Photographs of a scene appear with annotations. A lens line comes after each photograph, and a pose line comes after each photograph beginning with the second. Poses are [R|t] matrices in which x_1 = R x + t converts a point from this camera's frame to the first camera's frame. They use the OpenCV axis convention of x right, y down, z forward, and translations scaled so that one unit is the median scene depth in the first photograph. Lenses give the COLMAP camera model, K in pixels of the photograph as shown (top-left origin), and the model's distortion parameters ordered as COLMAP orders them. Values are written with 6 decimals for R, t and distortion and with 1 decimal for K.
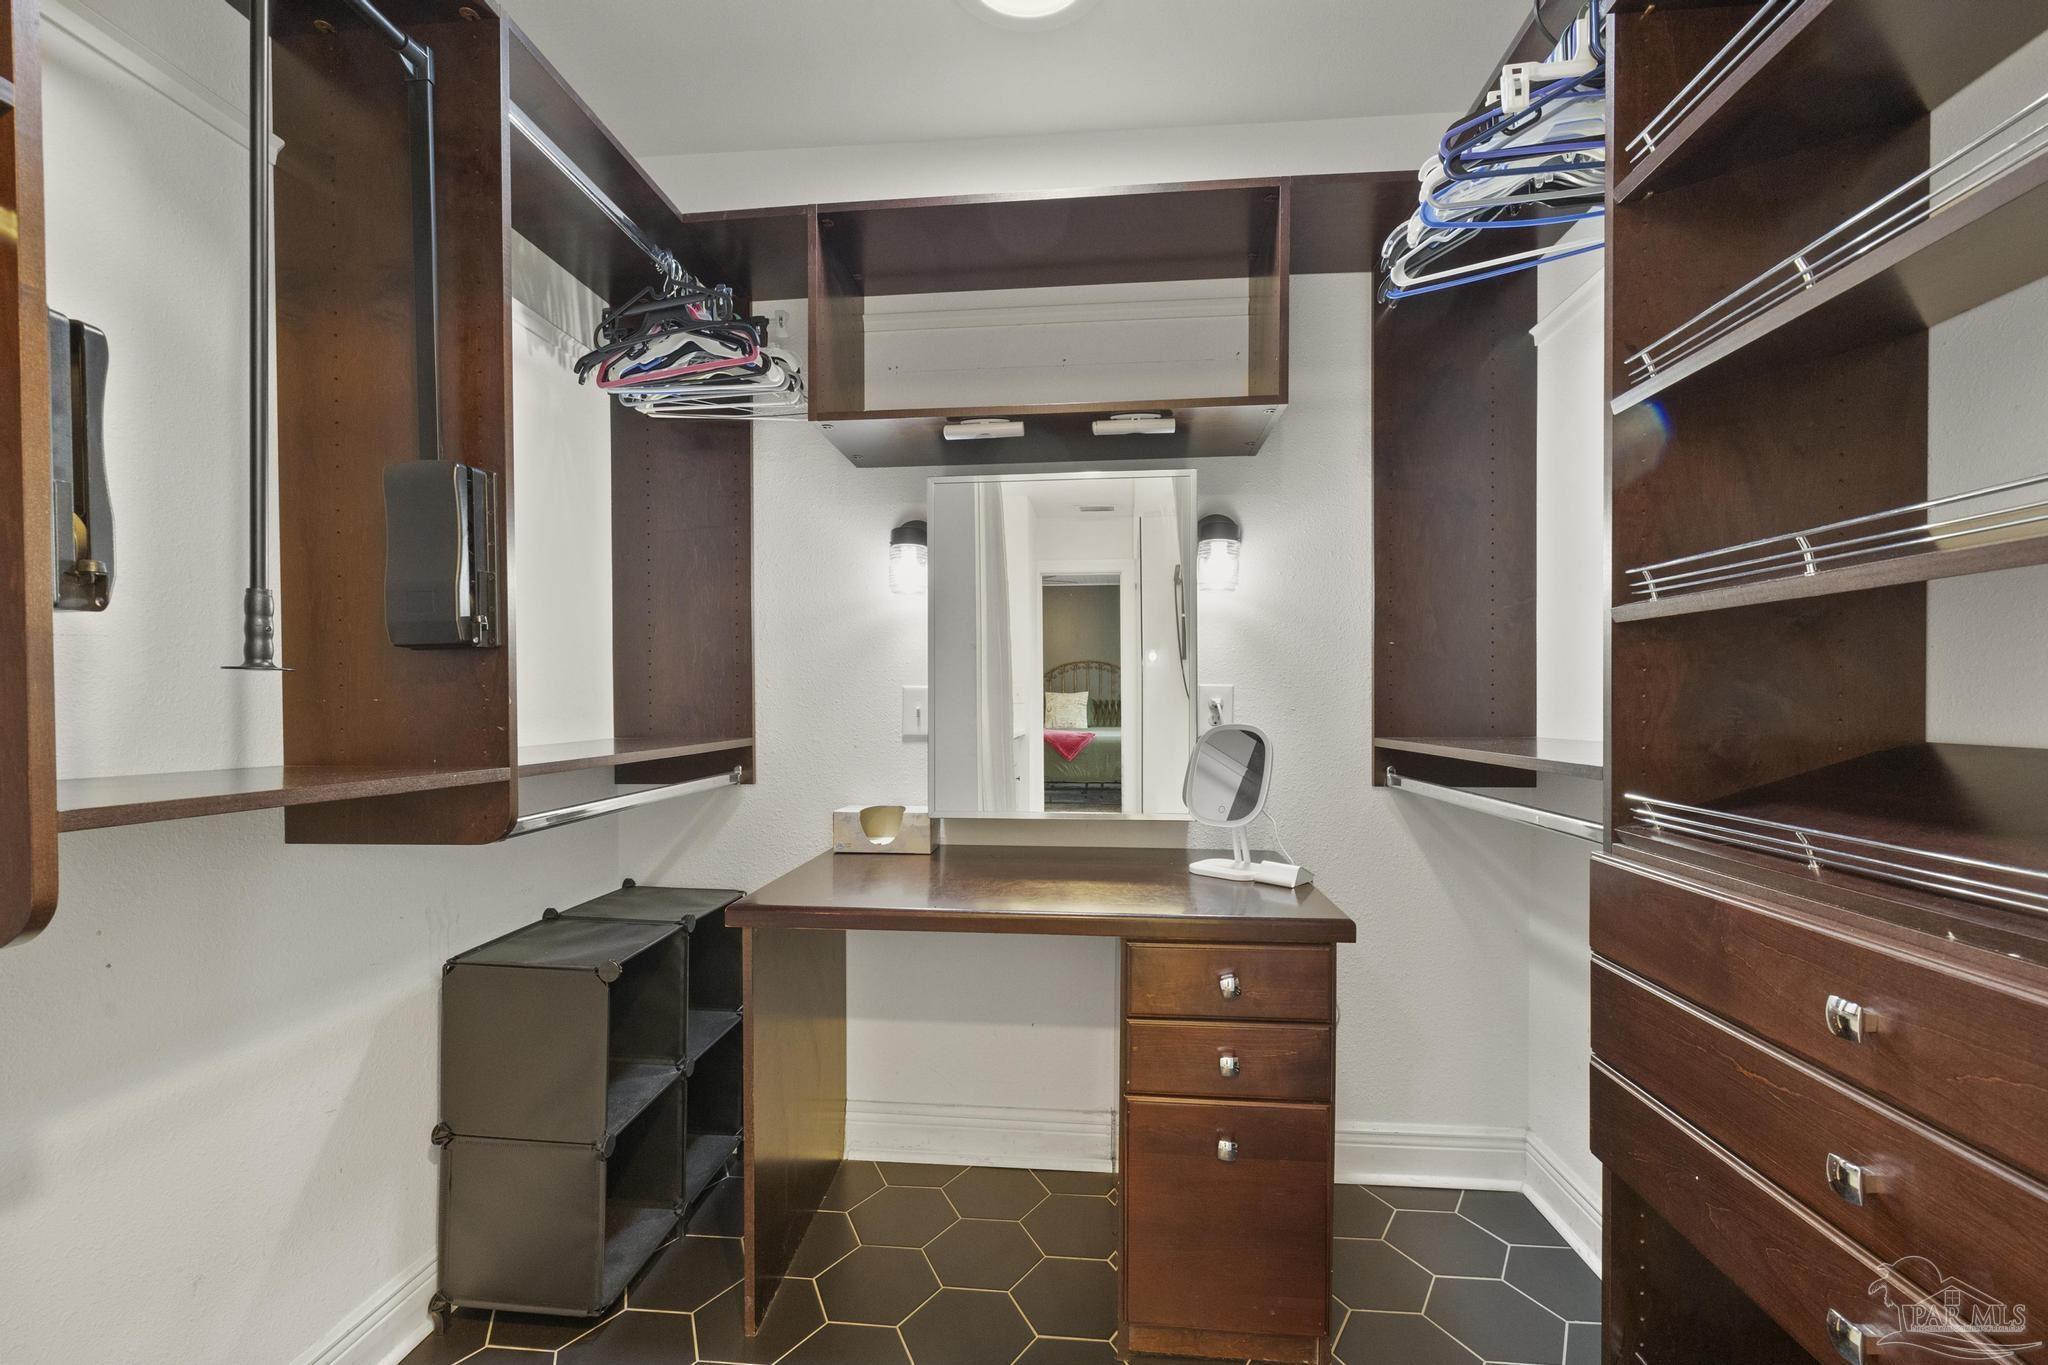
lens RADIAL K [[871.7, 0, 1022.2], [0, 871.7, 692.2], [0, 0, 1]] dist [-0.017244, 0.008086]
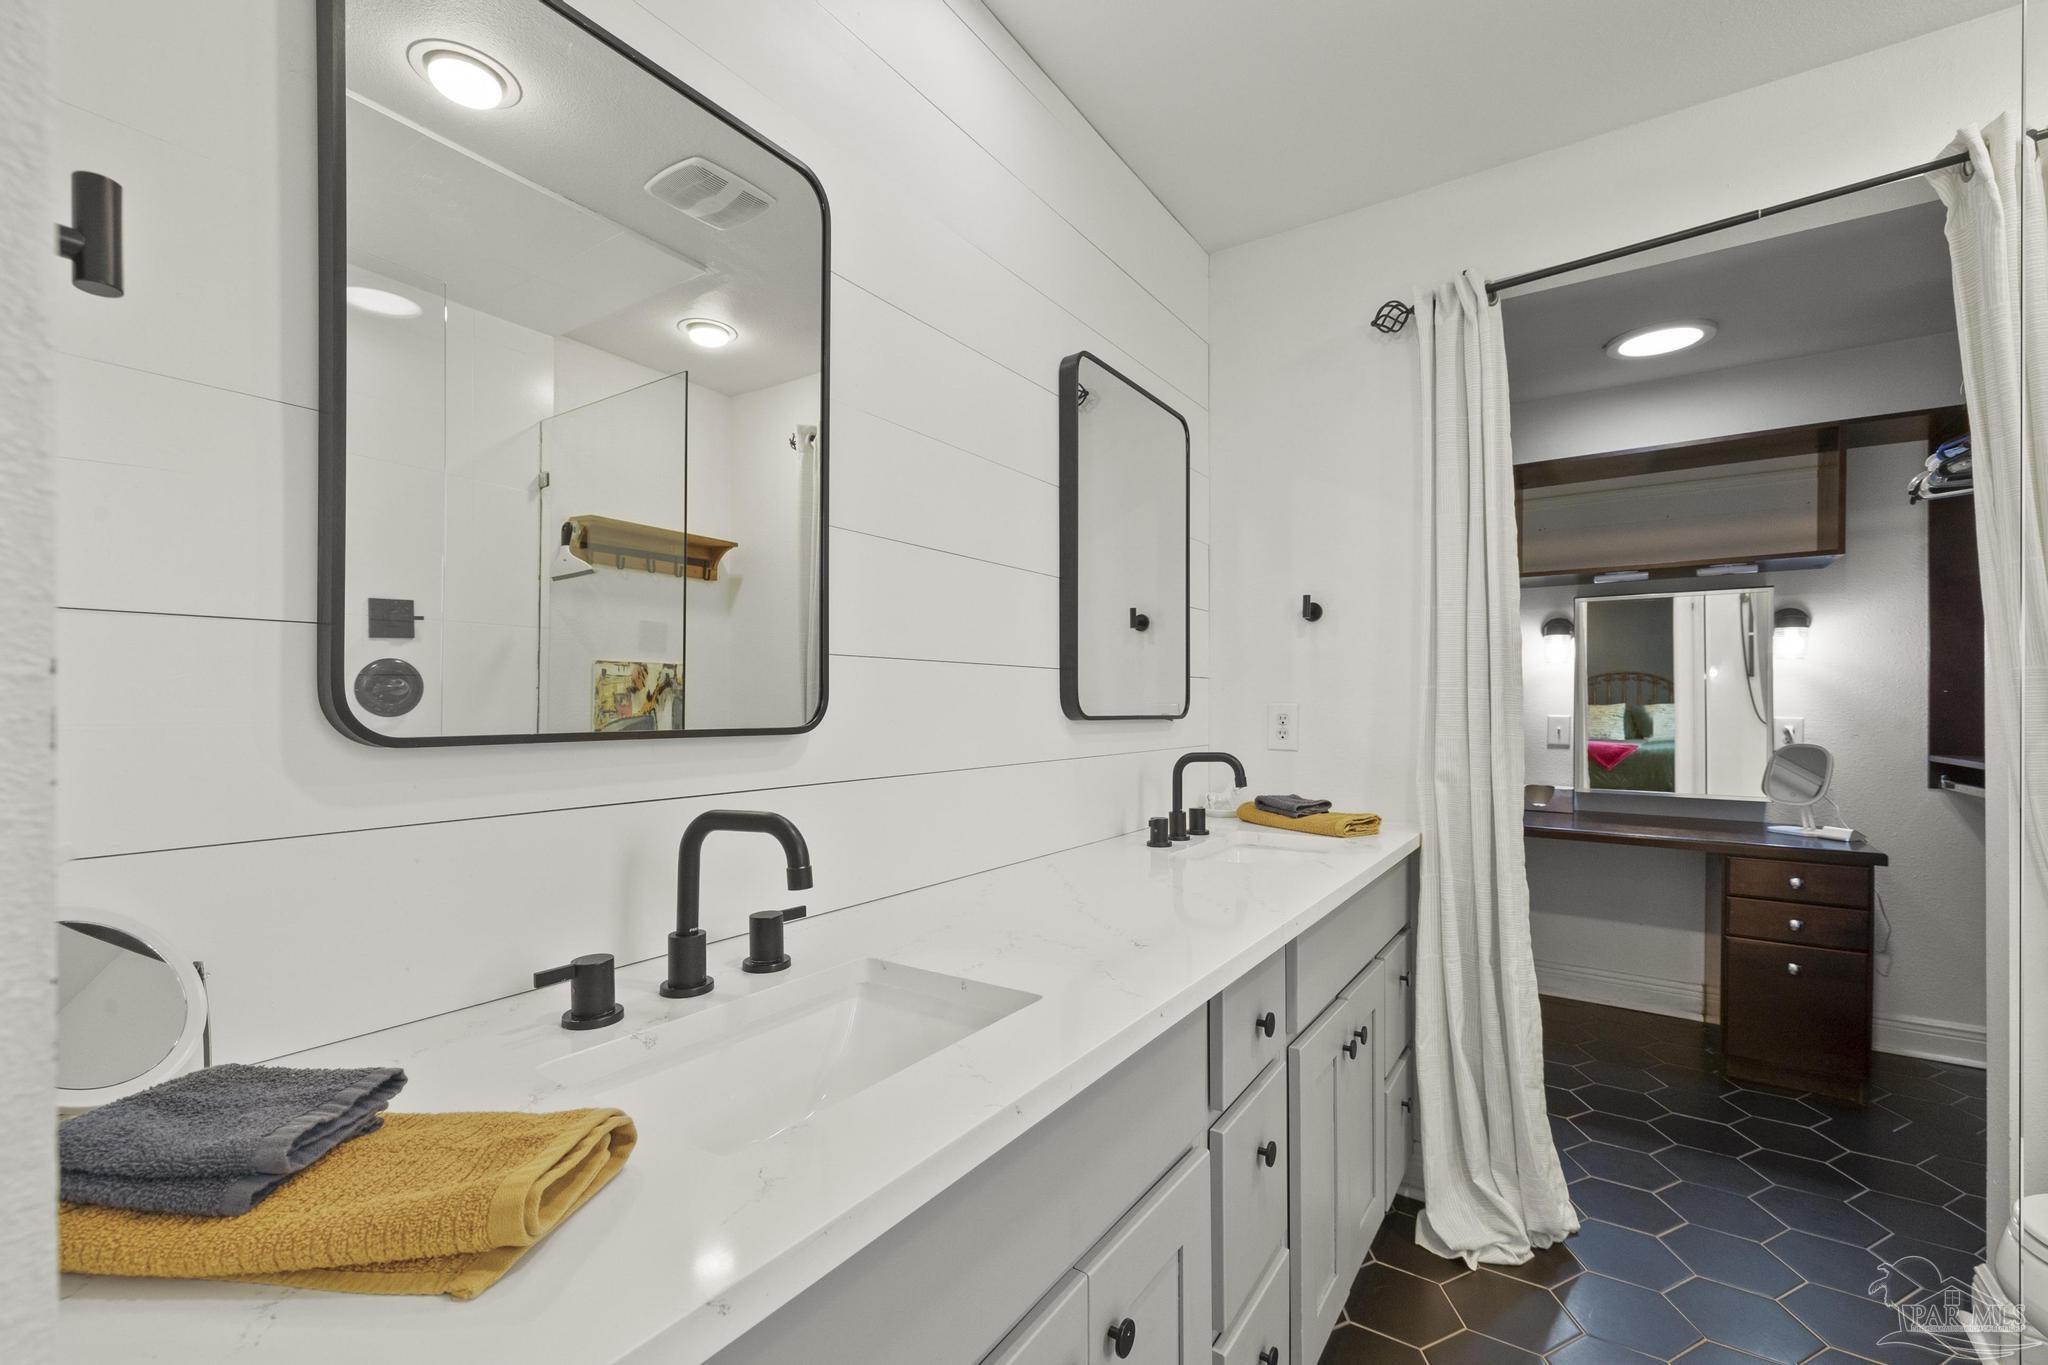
lens RADIAL K [[871.7, 0, 1011.4], [0, 871.7, 696.5], [0, 0, 1]] dist [-0.017244, 0.008086]
pose [[0.868851, 0.001675, -0.495072, -0.225590], [-0.000710, 0.999997, 0.002137, -0.049983], [0.495074, -0.001505, 0.868850, -1.055272]]
